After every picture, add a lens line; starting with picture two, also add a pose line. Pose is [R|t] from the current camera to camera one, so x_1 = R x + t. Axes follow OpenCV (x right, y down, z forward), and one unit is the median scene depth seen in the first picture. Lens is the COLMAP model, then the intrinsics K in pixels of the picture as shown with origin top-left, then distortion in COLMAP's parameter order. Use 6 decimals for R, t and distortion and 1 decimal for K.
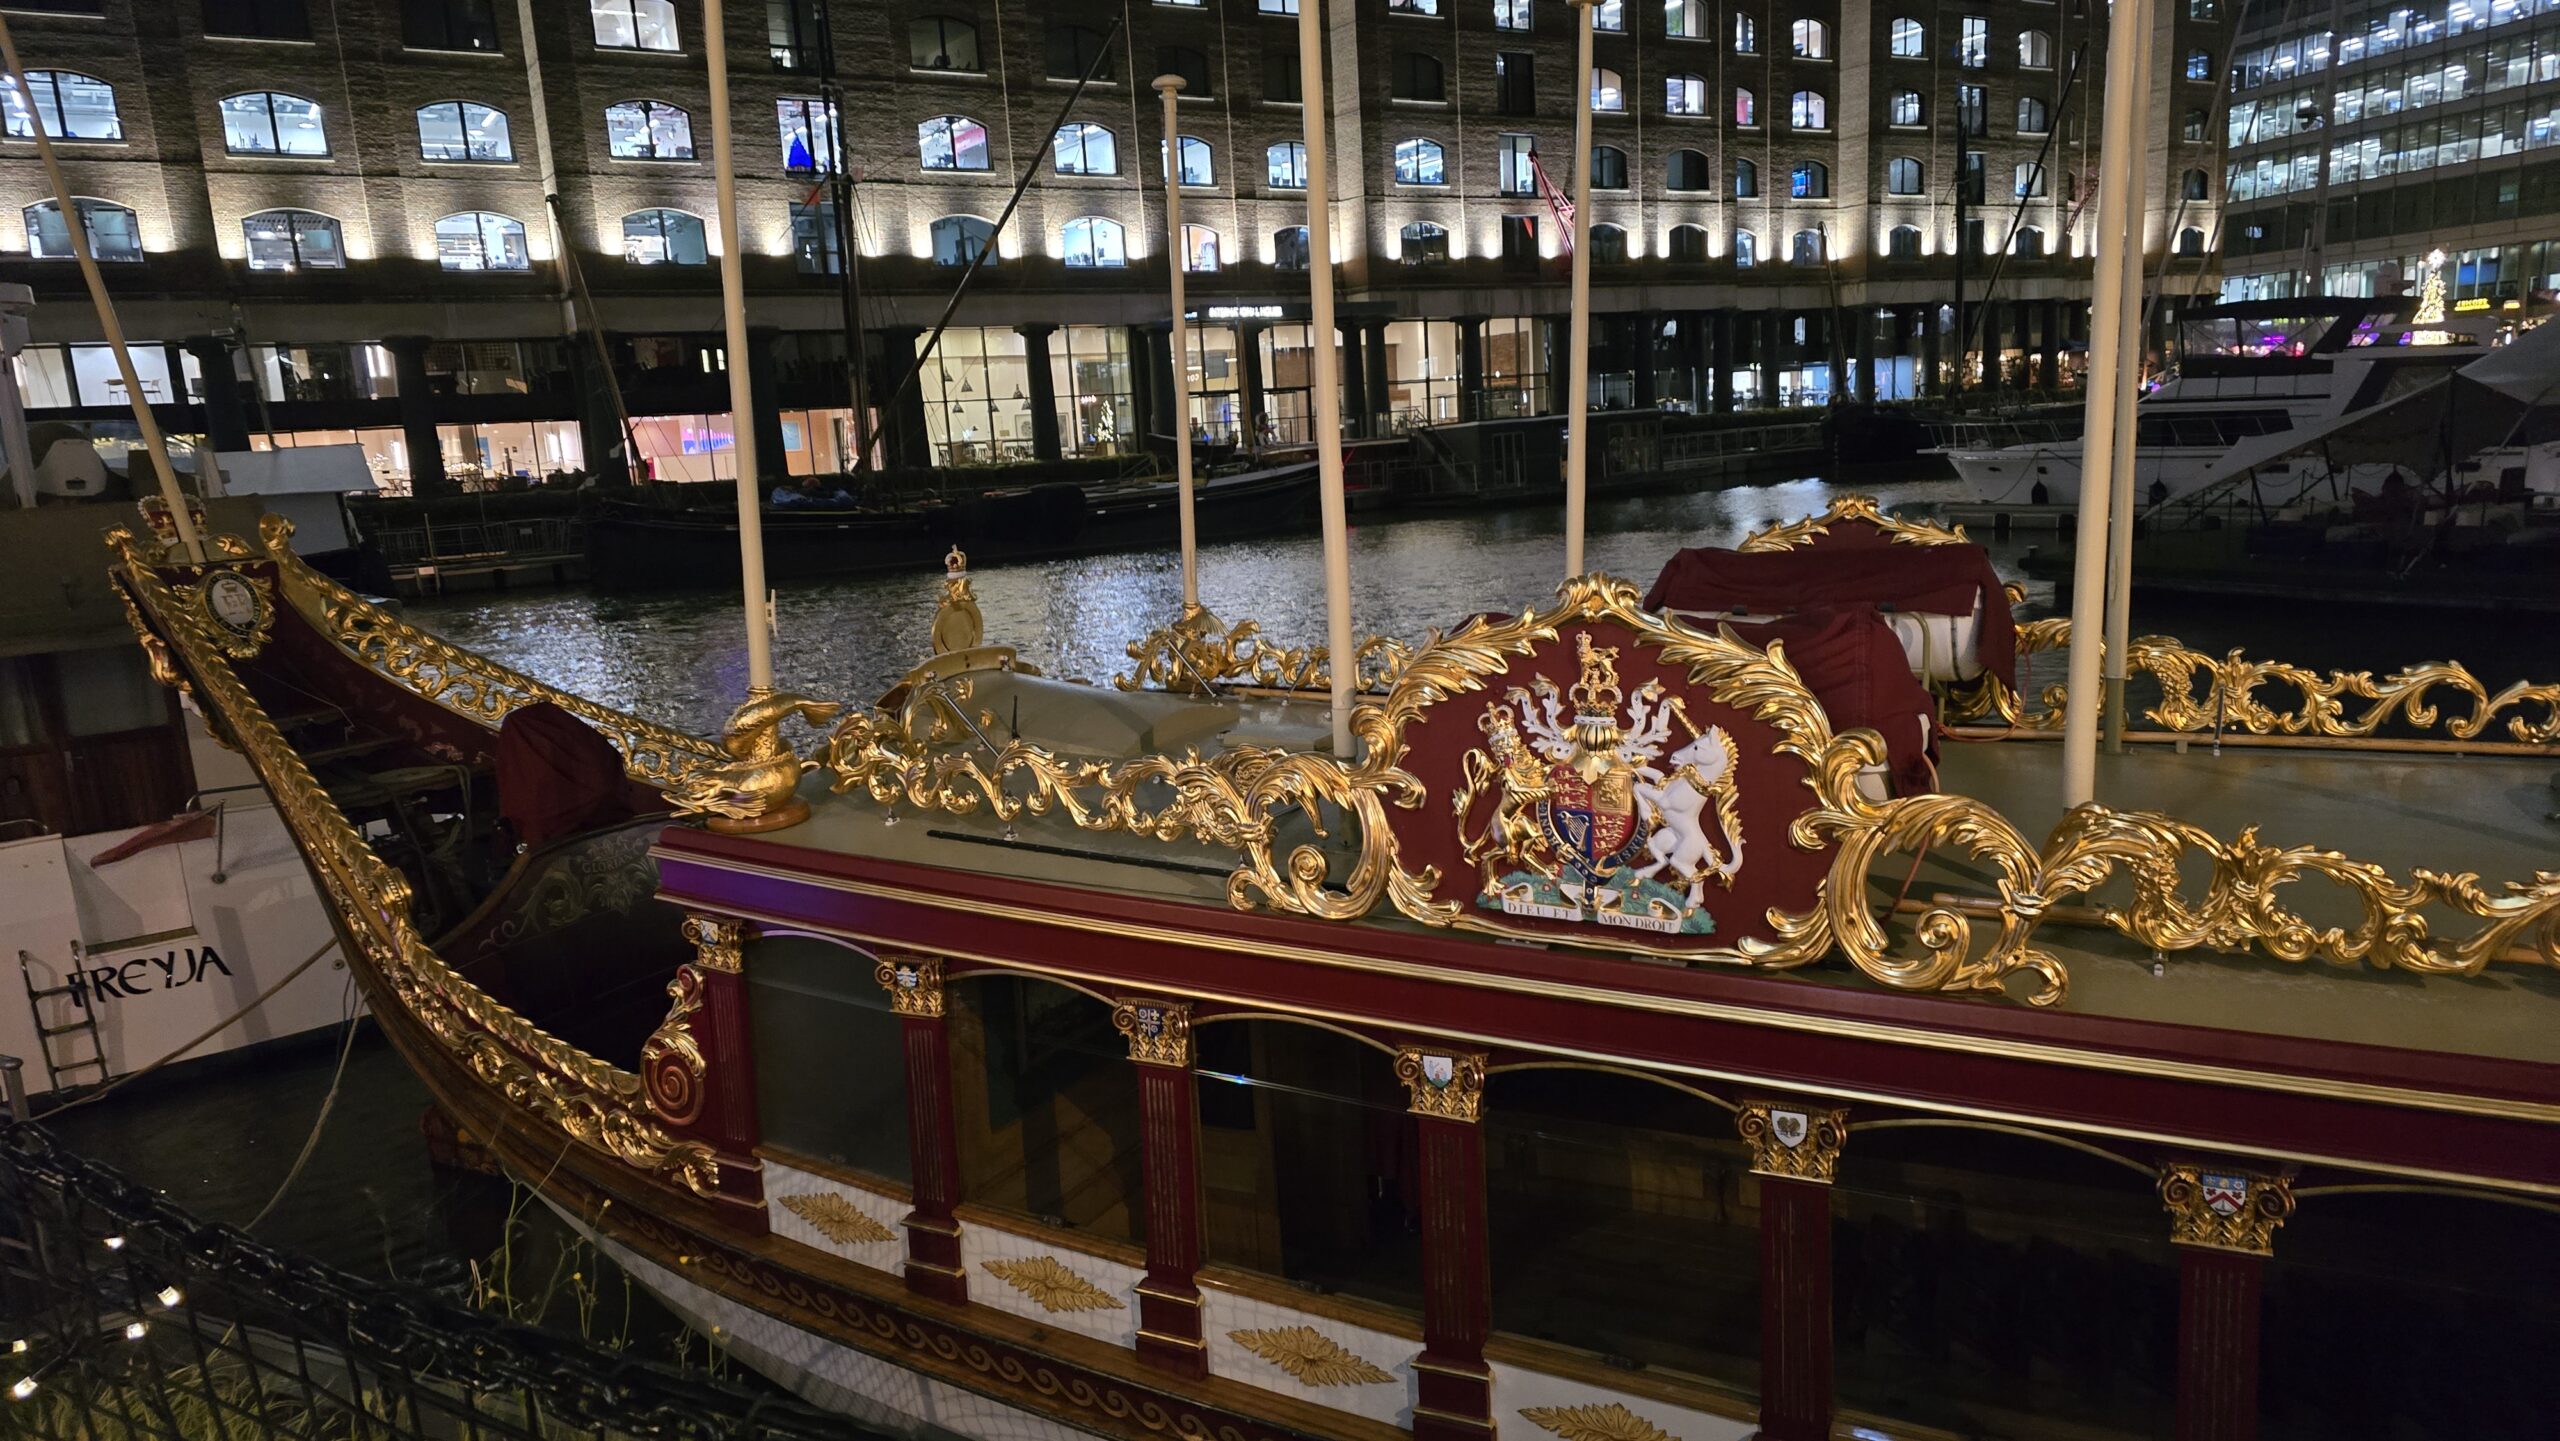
lens RADIAL K [[1804.9, 0, 1280.0], [0, 1804.9, 720.5], [0, 0, 1]] dist [0.001297, -0.028722]
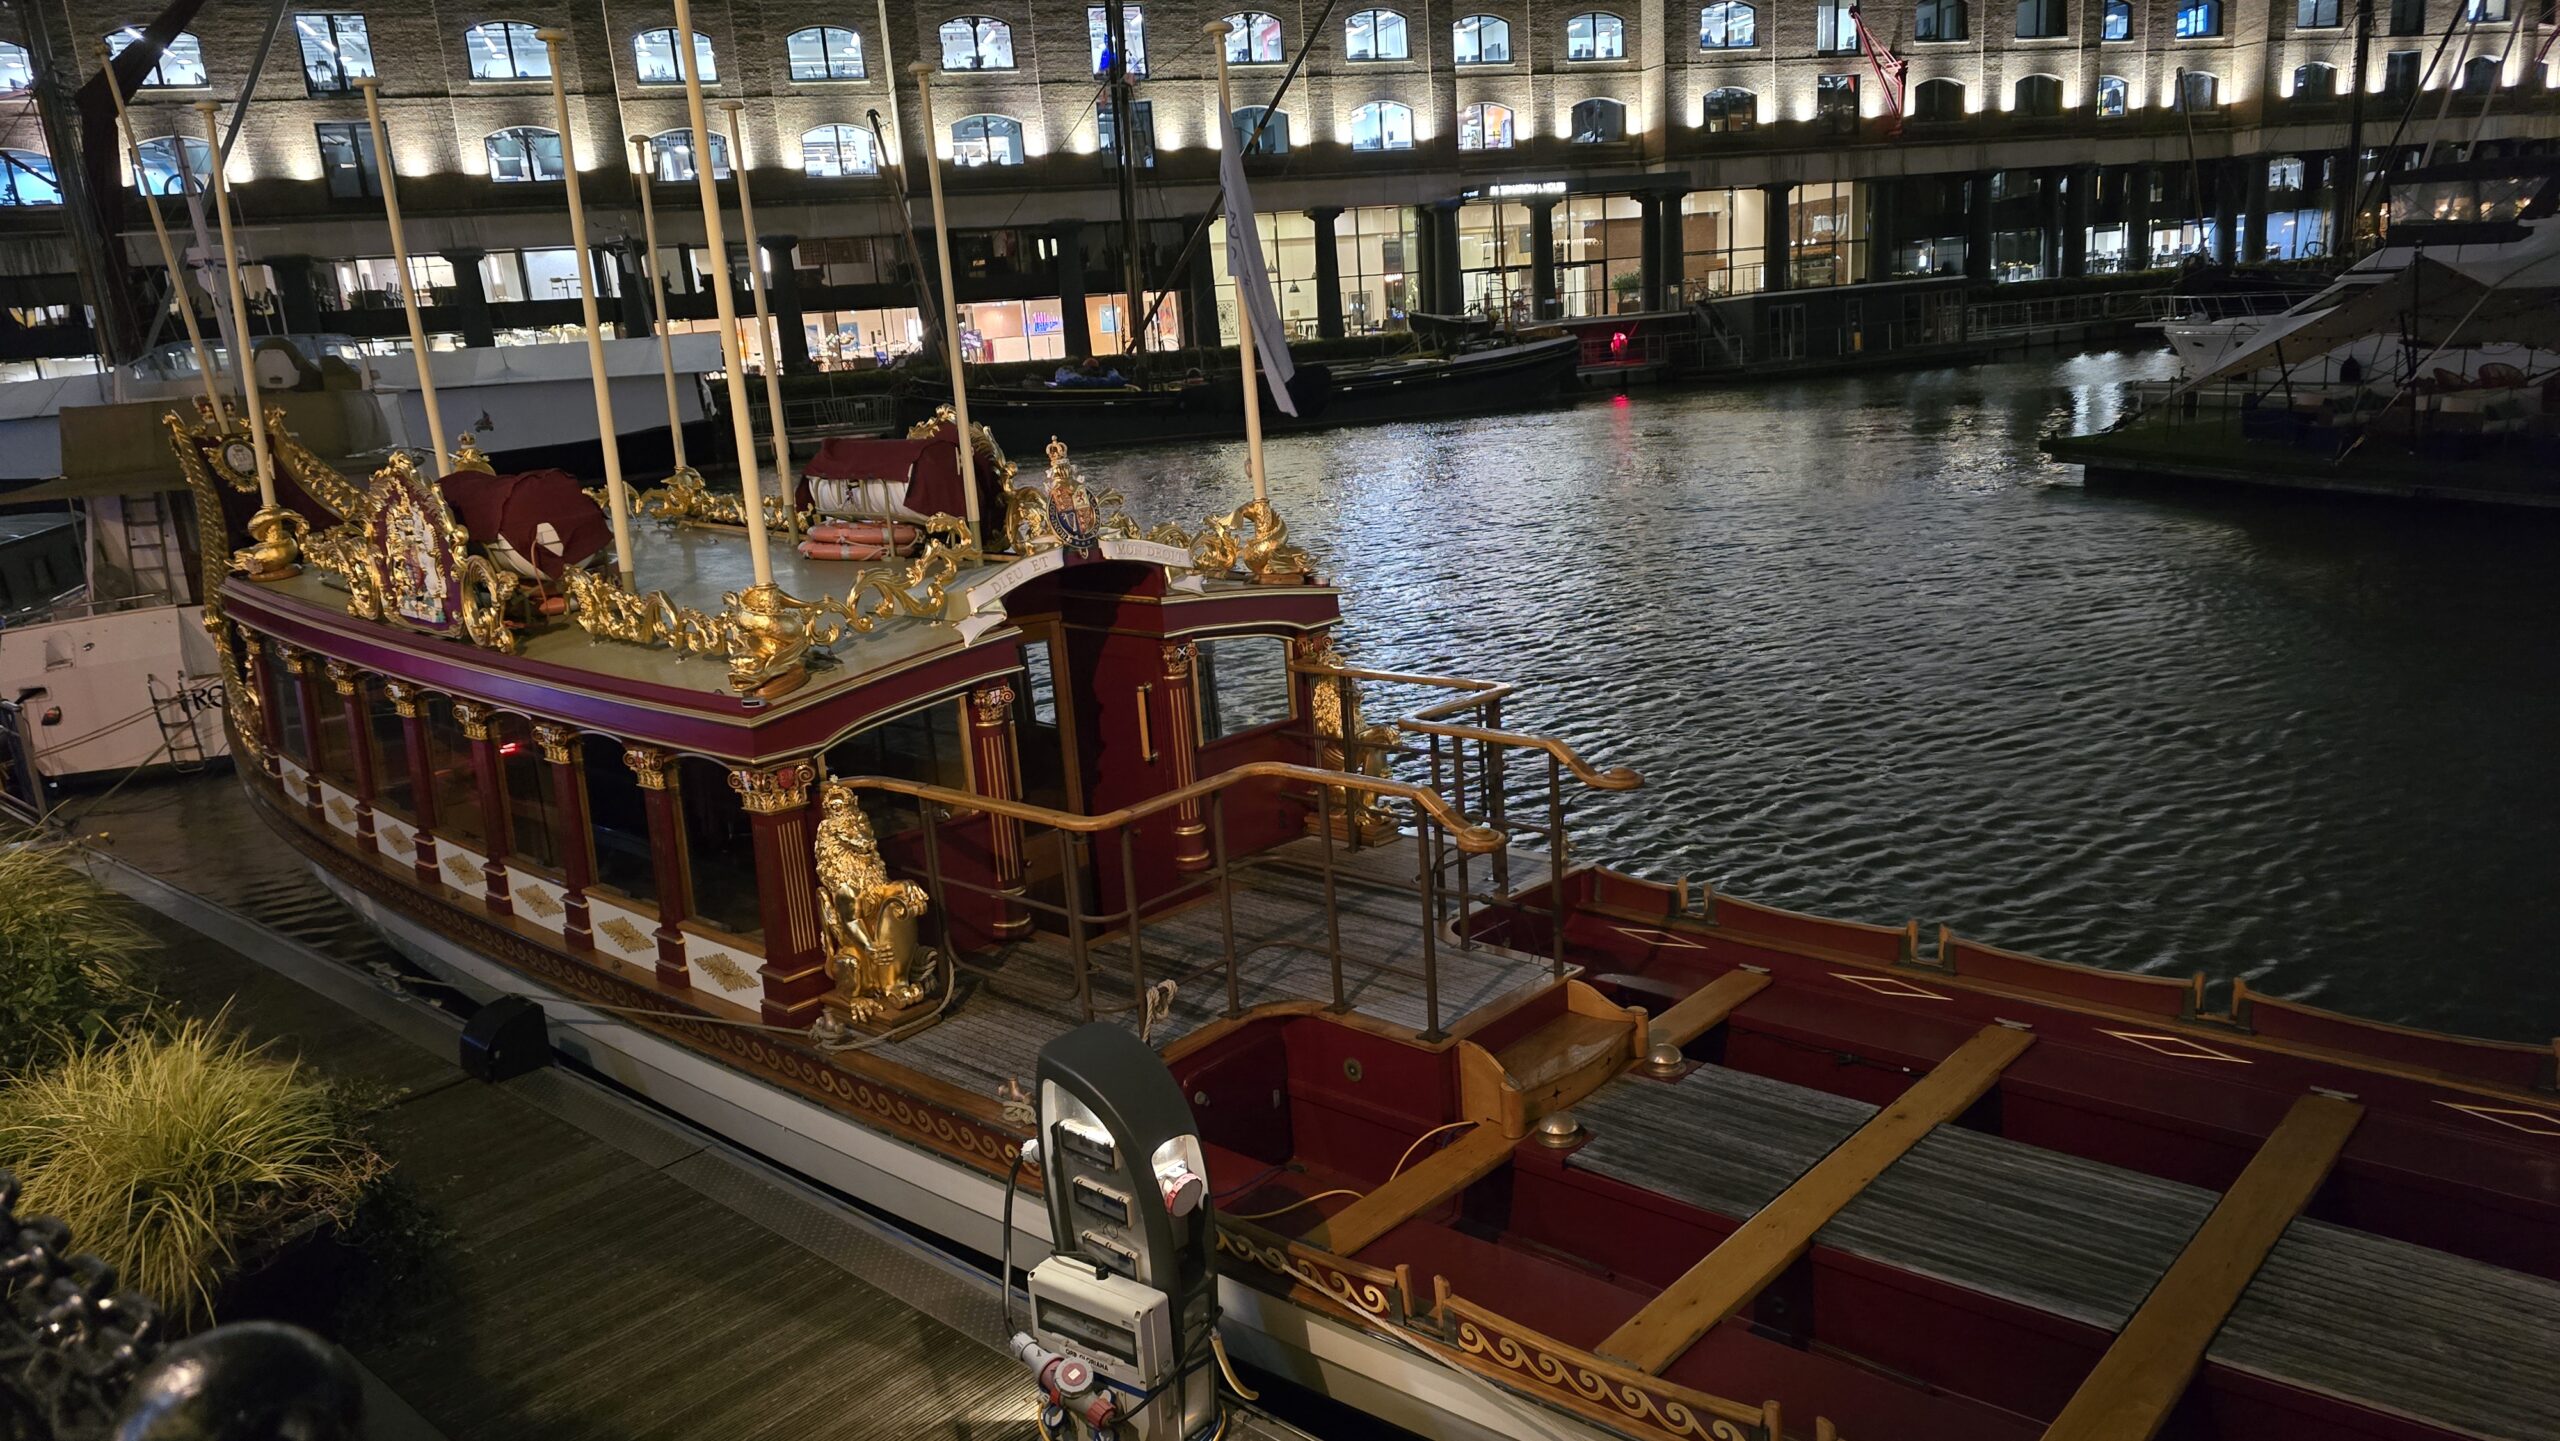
lens RADIAL K [[1850.1, 0, 1280.0], [0, 1850.1, 720.5], [0, 0, 1]] dist [0.022049, -0.067024]
pose [[0.959346, 0.045927, -0.278472, 0.153162], [-0.027507, 0.997189, 0.069698, 0.005291], [0.280890, -0.059204, 0.957912, -0.064885]]
